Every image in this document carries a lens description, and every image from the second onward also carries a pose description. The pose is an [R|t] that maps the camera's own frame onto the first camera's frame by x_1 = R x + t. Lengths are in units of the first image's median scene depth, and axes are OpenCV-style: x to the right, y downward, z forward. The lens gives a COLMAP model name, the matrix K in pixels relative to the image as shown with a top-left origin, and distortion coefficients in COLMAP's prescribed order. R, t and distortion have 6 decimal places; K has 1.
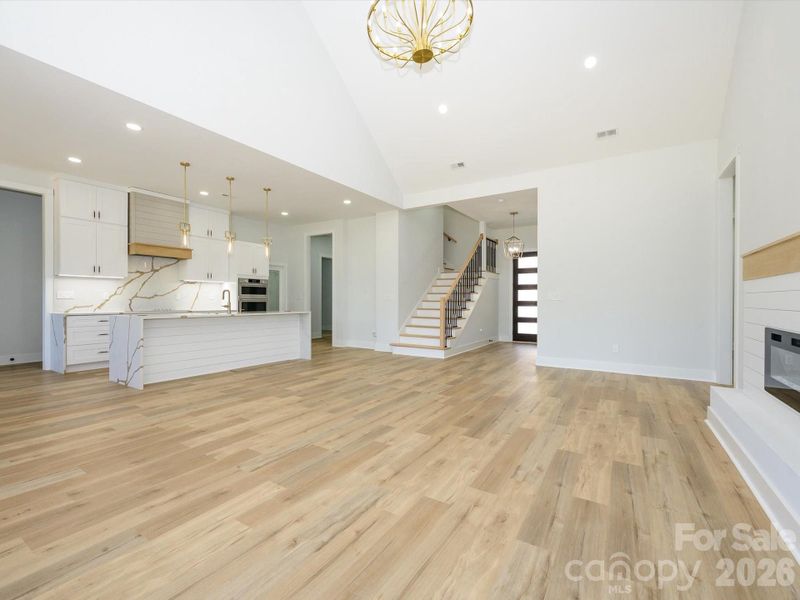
lens RADIAL K [[358.6, 0, 399.1], [0, 358.6, 302.4], [0, 0, 1]] dist [-0.000200, -0.000048]
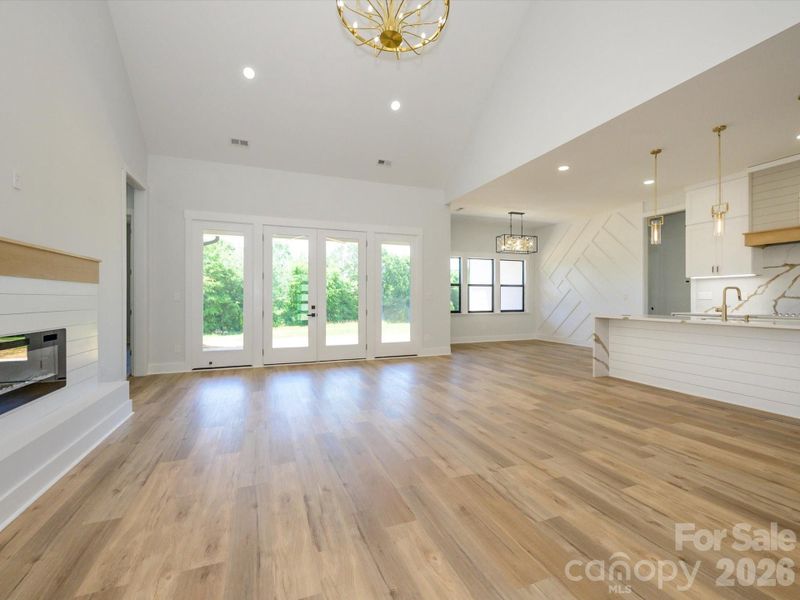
lens RADIAL K [[358.6, 0, 404.4], [0, 358.6, 296.7], [0, 0, 1]] dist [-0.000200, -0.000048]
pose [[-0.585769, -0.005126, -0.810462, 0.753937], [-0.004961, 0.999984, -0.002739, -0.017691], [0.810463, 0.002416, -0.585785, 1.487546]]
